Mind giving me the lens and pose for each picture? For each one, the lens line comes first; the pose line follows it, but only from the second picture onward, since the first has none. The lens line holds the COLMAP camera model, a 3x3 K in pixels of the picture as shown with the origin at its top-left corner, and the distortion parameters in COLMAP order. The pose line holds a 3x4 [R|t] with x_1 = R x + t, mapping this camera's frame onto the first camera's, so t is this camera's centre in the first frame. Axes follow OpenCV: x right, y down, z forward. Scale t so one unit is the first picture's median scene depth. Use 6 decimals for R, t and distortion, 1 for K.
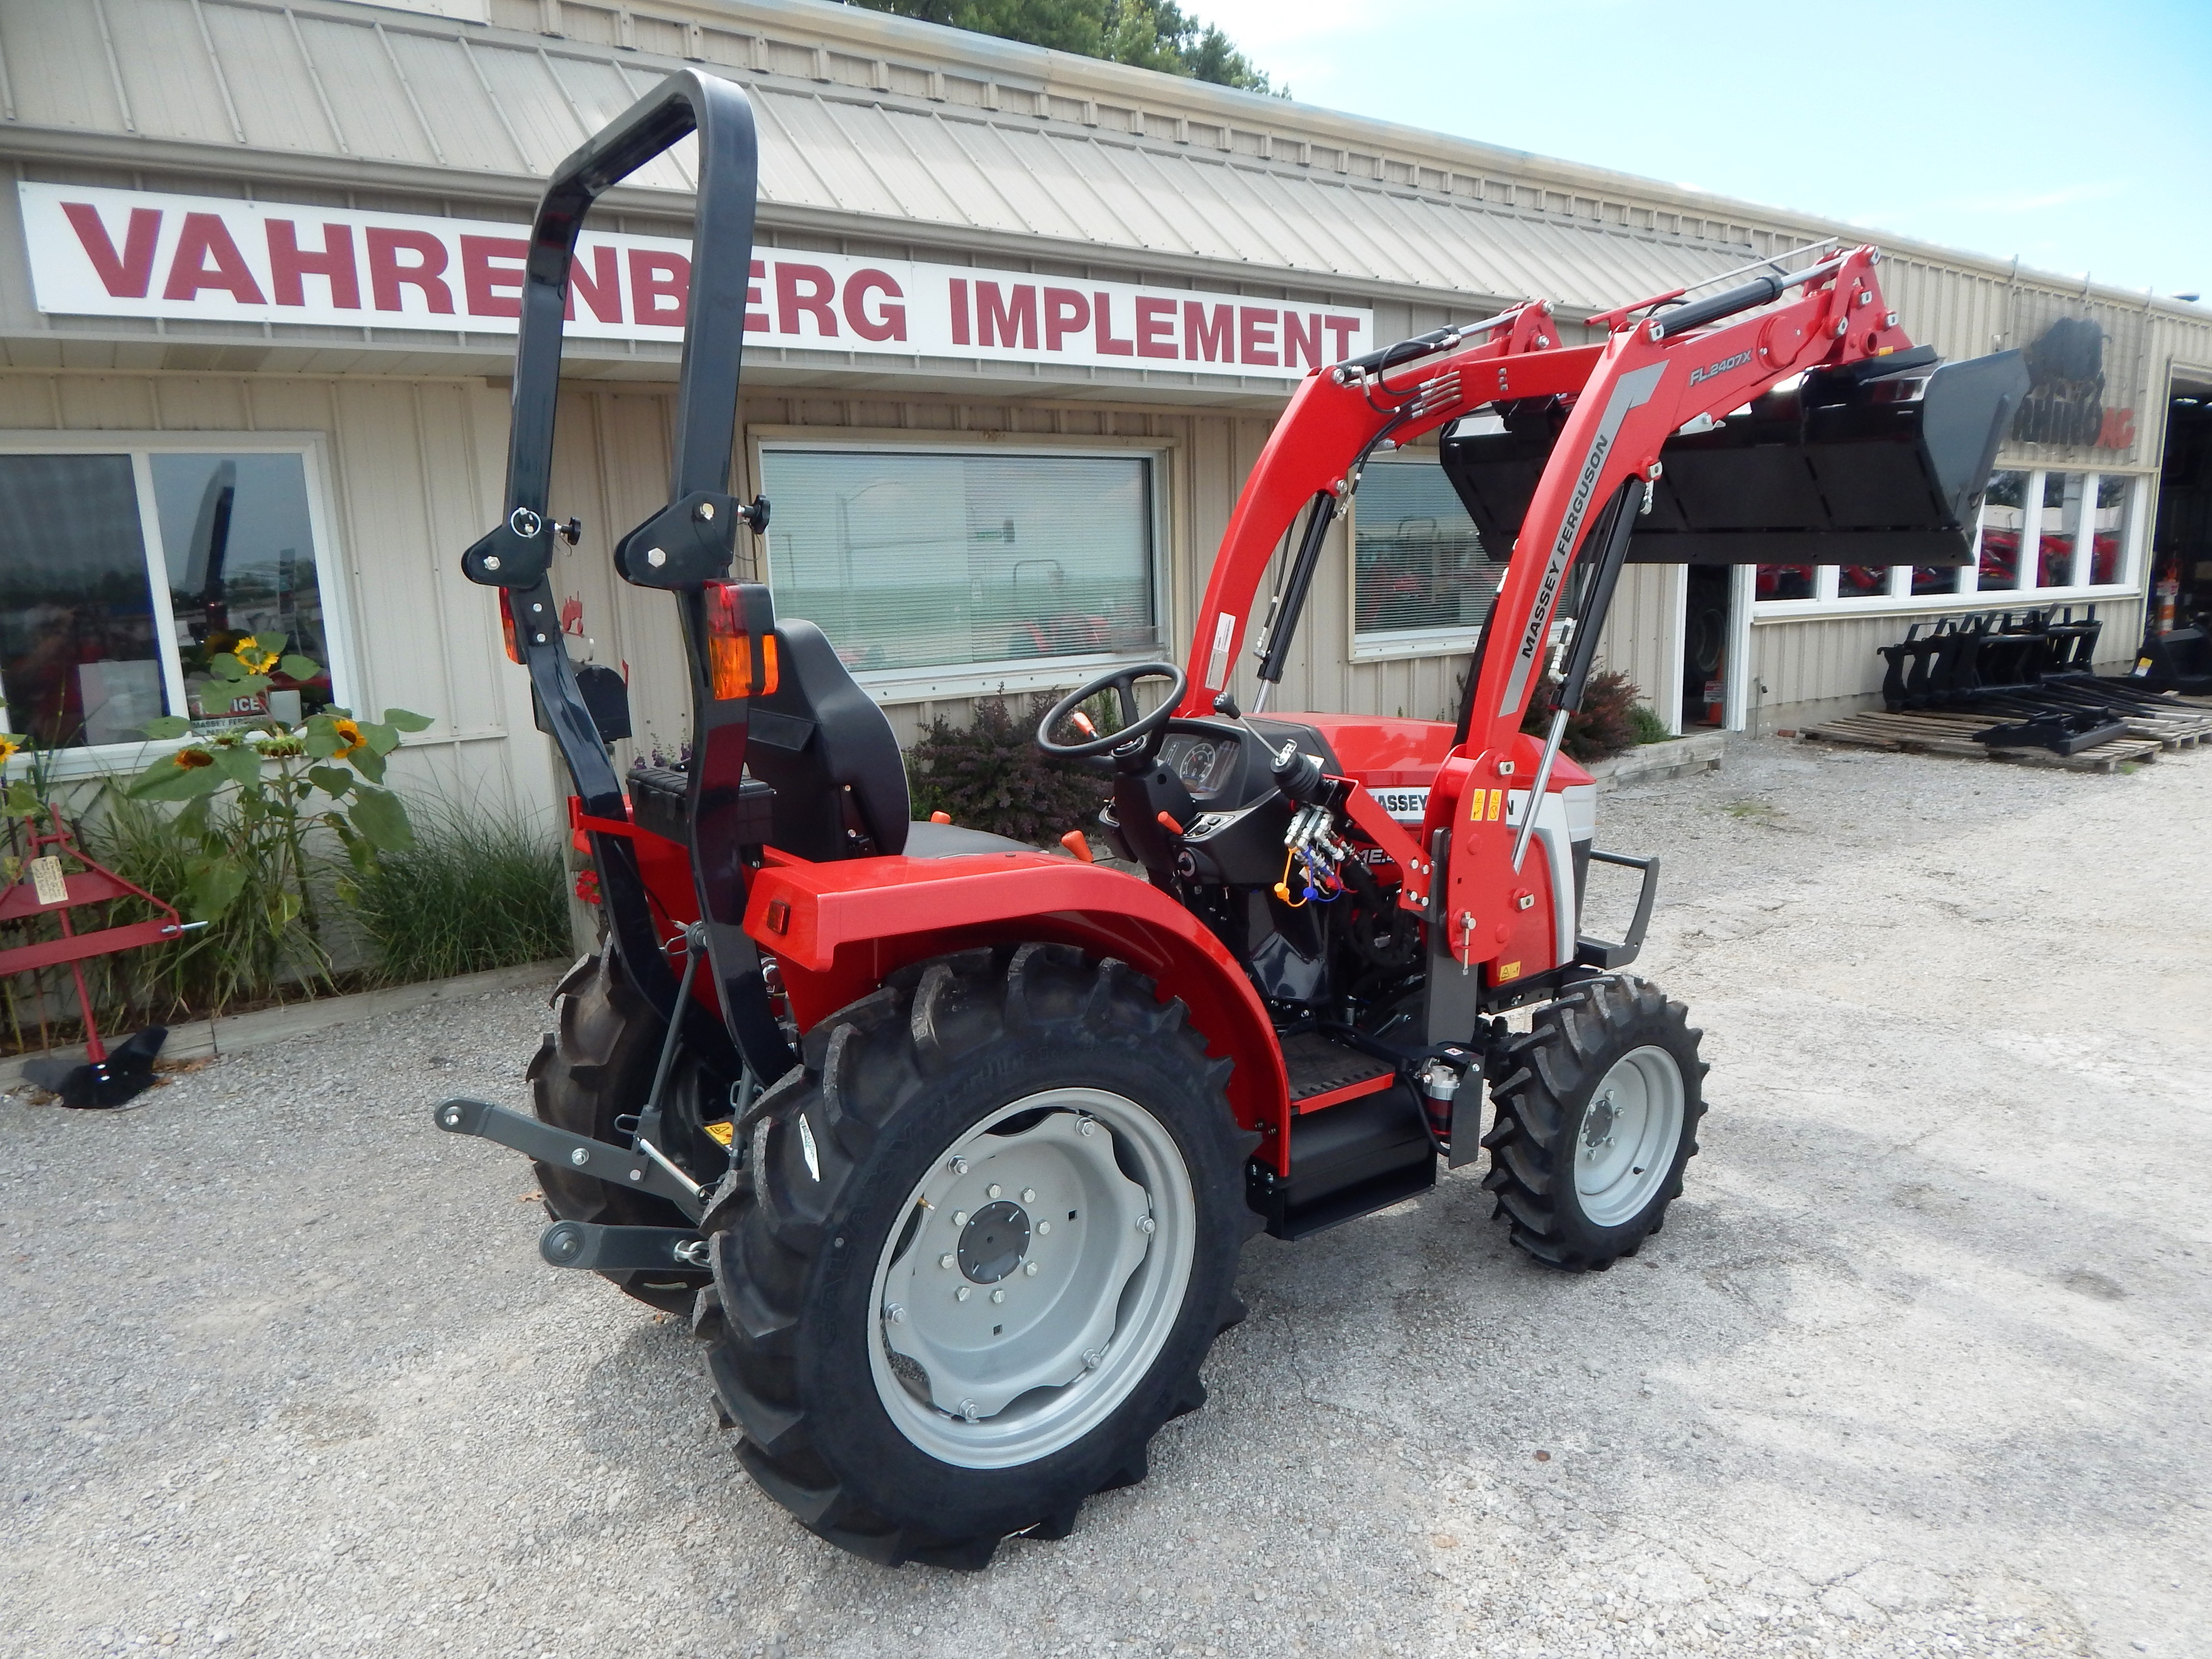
lens RADIAL K [[1461.0, 0, 1098.7], [0, 1461.0, 820.8], [0, 0, 1]] dist [-0.000722, -0.002076]
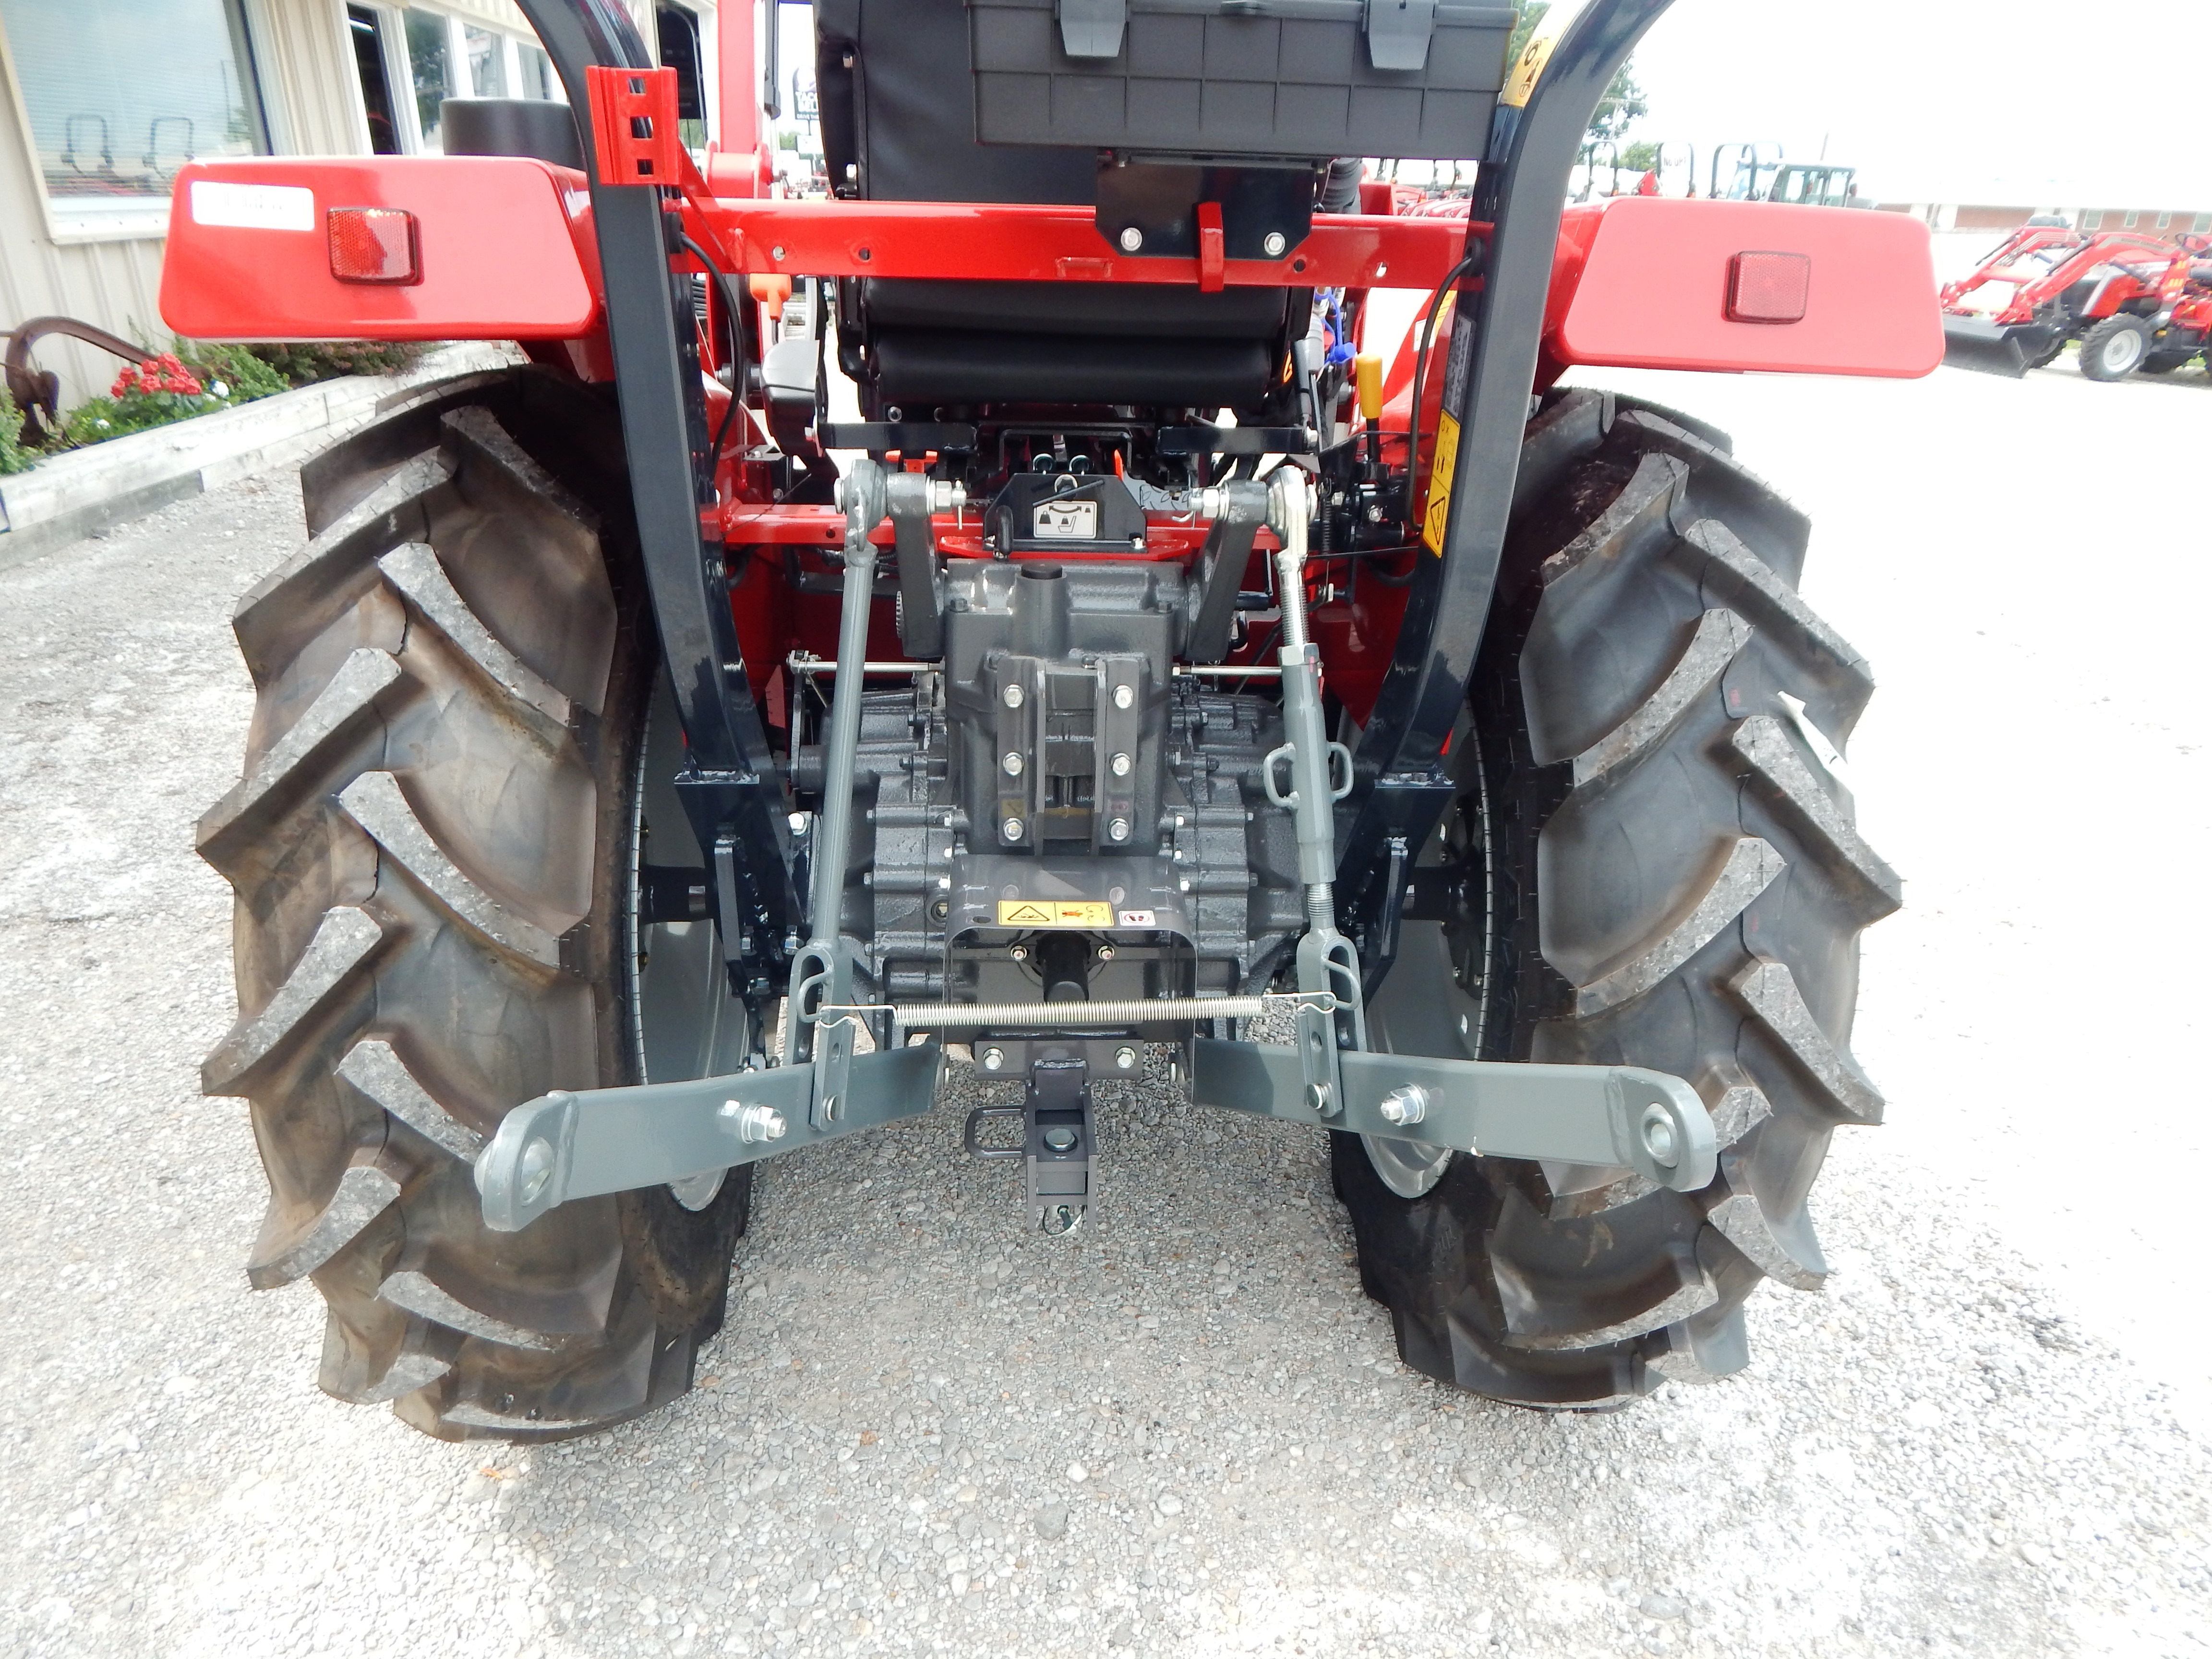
lens RADIAL K [[1461.0, 0, 1099.5], [0, 1461.0, 841.2], [0, 0, 1]] dist [-0.000722, -0.002076]
pose [[0.526561, -0.318749, 0.788120, -0.289520], [0.131264, 0.946416, 0.295070, 0.026882], [-0.839943, -0.051921, 0.540186, 0.358178]]
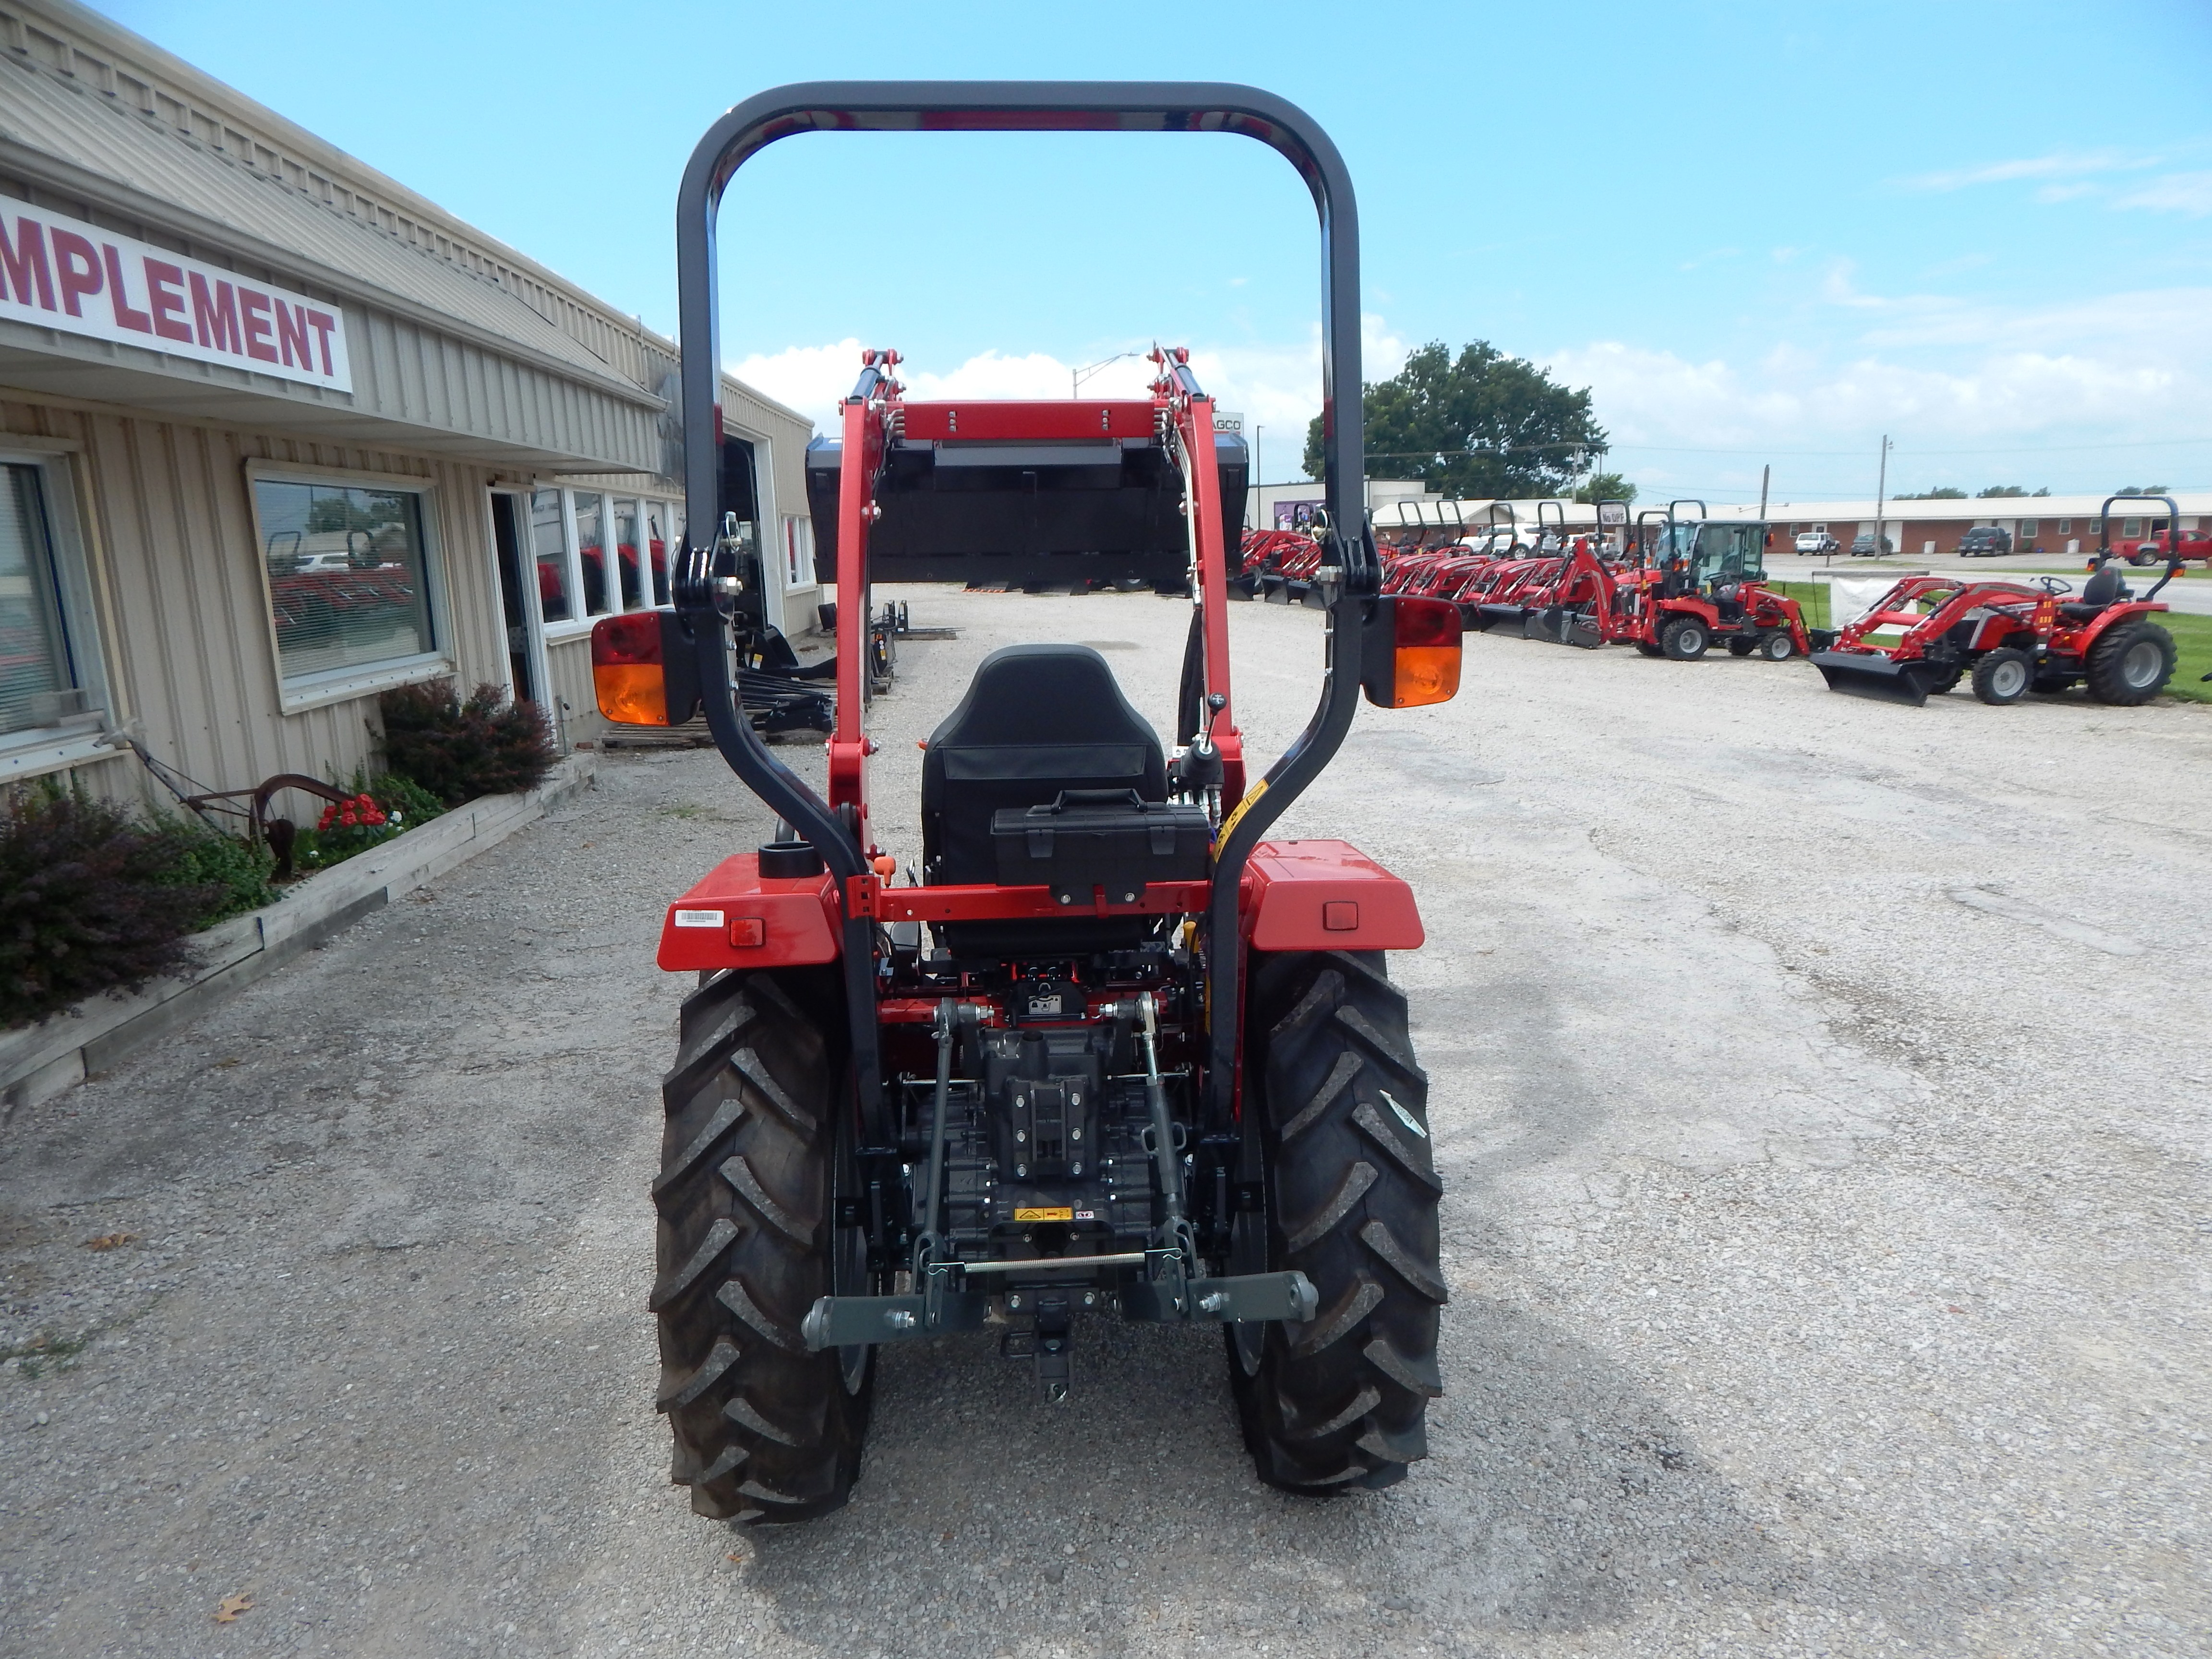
lens RADIAL K [[1461.0, 0, 1105.5], [0, 1461.0, 823.0], [0, 0, 1]] dist [-0.000722, -0.002076]
pose [[0.529229, -0.158090, 0.833621, -0.459053], [0.171213, 0.982176, 0.077567, -0.043956], [-0.831025, 0.101676, 0.546863, 0.215862]]
